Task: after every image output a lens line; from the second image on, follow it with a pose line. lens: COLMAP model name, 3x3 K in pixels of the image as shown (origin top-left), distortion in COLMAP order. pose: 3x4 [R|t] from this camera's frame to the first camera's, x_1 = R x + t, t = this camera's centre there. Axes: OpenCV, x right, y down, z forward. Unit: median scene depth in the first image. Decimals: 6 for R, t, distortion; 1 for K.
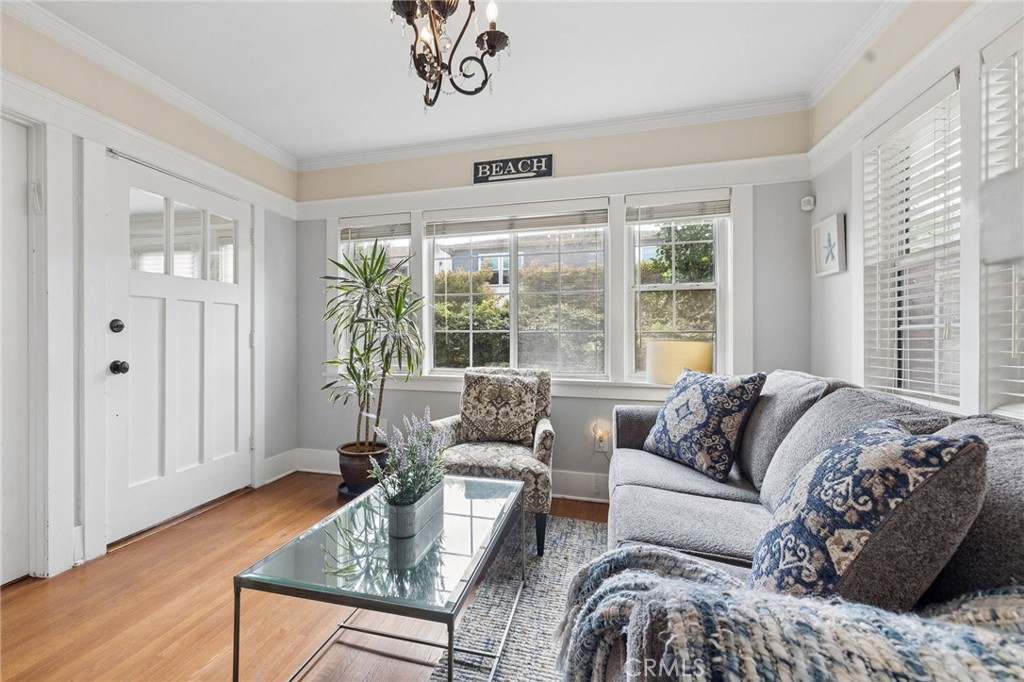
lens RADIAL K [[435.6, 0, 481.6], [0, 435.6, 339.3], [0, 0, 1]] dist [-0.000819, 0.000022]
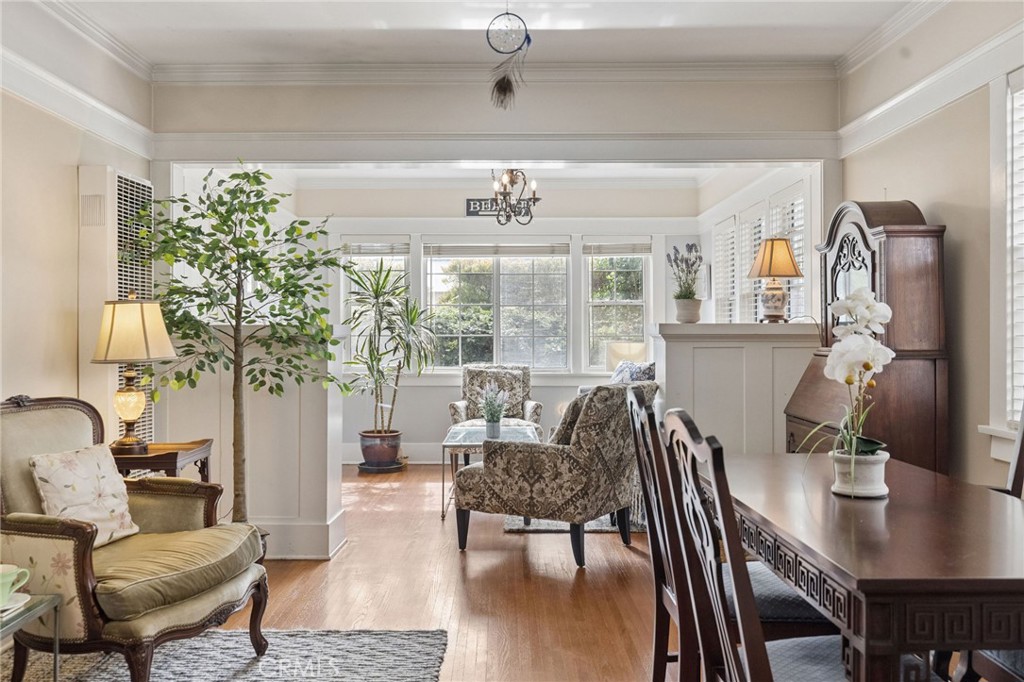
lens RADIAL K [[1711.8, 0, 512.0], [0, 1711.8, 341.0], [0, 0, 1]] dist [0.004712, 0.002899]
pose [[0.938941, -0.005393, 0.344037, -1.685388], [0.003824, 0.999979, 0.005240, -0.030115], [-0.344058, -0.003605, 0.938941, -3.871163]]
